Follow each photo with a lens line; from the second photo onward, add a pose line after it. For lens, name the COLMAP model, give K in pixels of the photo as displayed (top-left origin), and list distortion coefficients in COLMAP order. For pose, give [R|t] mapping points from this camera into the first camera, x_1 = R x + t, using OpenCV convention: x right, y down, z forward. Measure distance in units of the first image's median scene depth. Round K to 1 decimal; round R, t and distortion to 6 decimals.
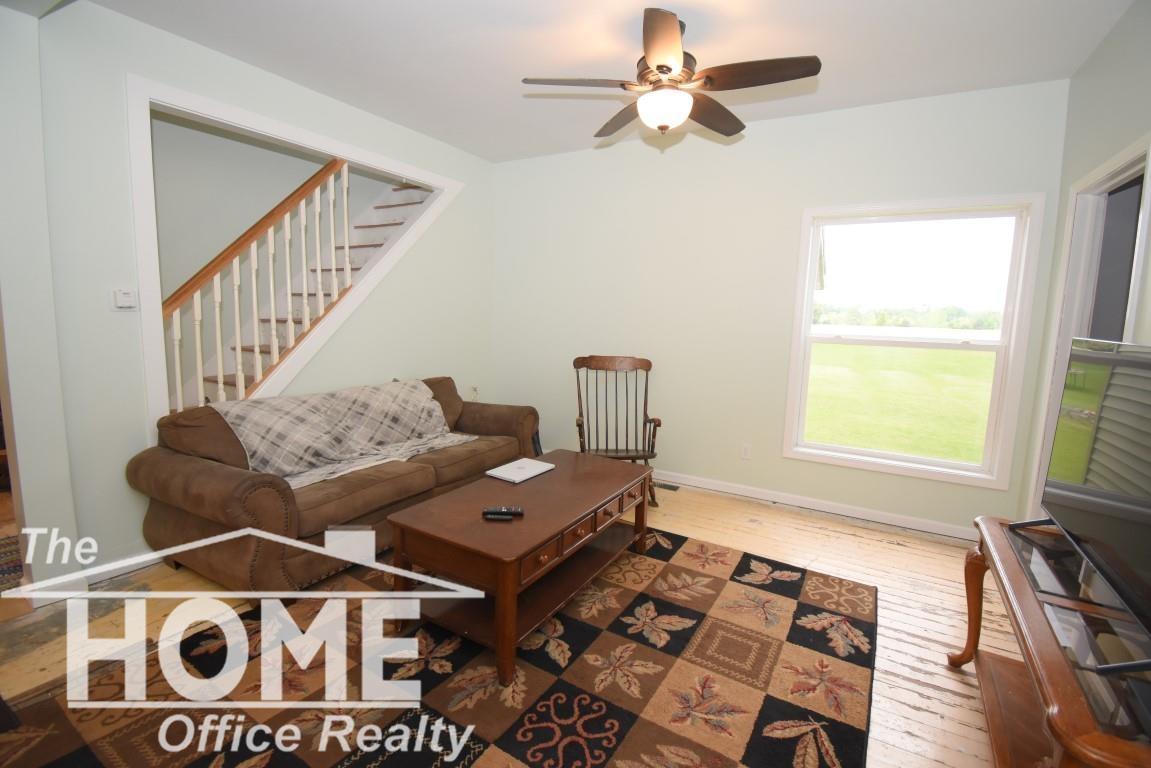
lens RADIAL K [[507.1, 0, 583.4], [0, 507.1, 376.3], [0, 0, 1]] dist [0.024173, -0.028802]
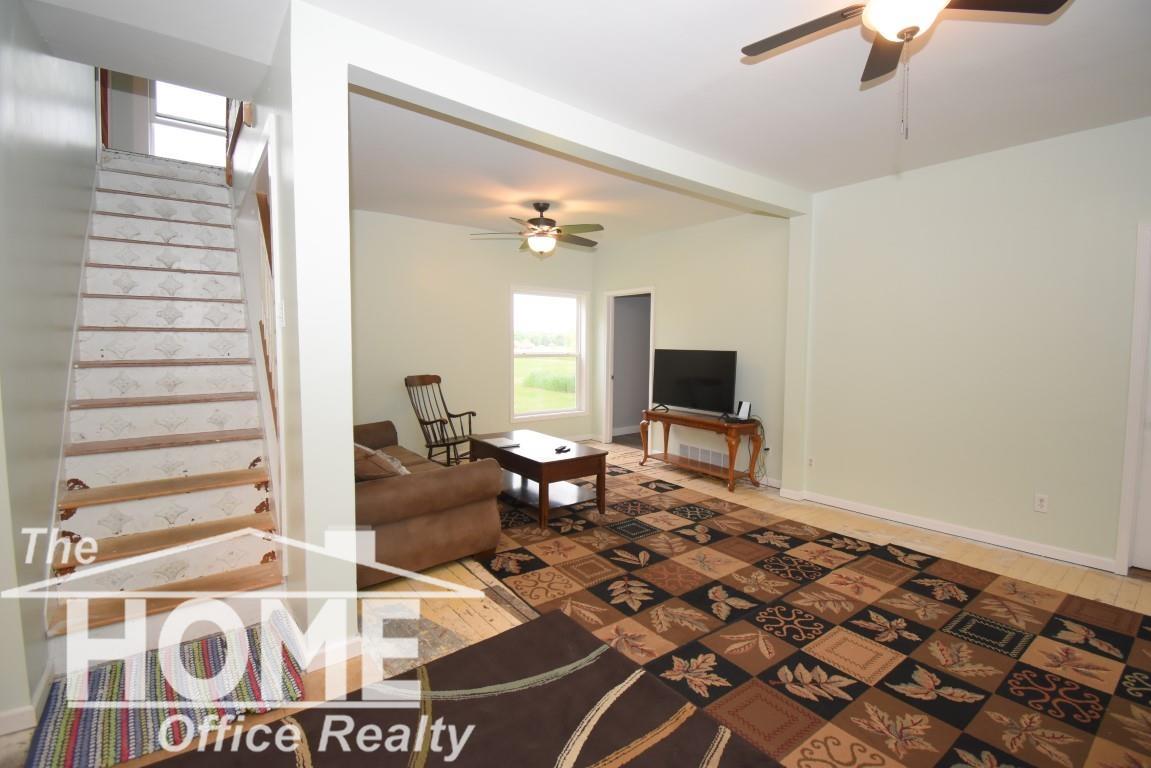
lens RADIAL K [[507.1, 0, 583.4], [0, 507.1, 376.3], [0, 0, 1]] dist [0.024173, -0.028802]
pose [[0.378978, -0.086318, 0.921371, -1.704554], [0.118579, 0.991962, 0.044157, -0.074743], [-0.917777, 0.092520, 0.386167, 0.131272]]
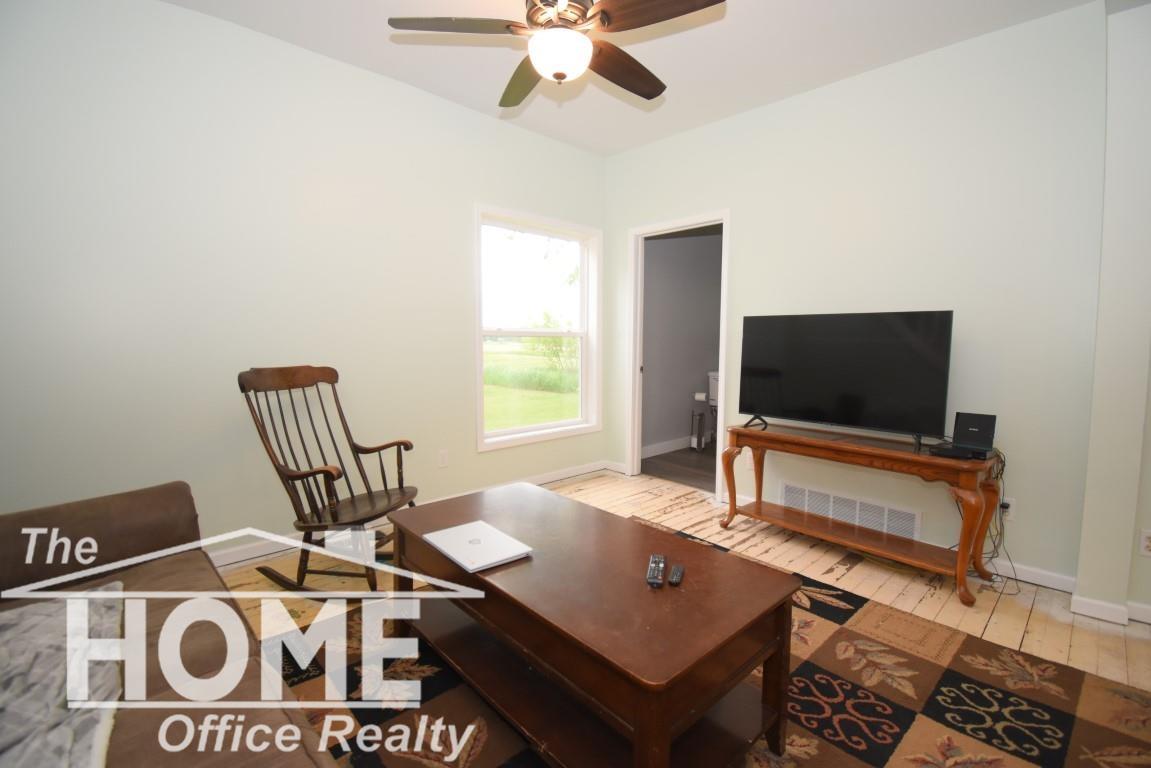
lens RADIAL K [[507.1, 0, 583.4], [0, 507.1, 376.3], [0, 0, 1]] dist [0.024173, -0.028802]
pose [[0.285065, -0.098974, 0.953385, -0.722951], [0.124202, 0.990083, 0.065647, -0.038666], [-0.950427, 0.099699, 0.294531, 0.783475]]
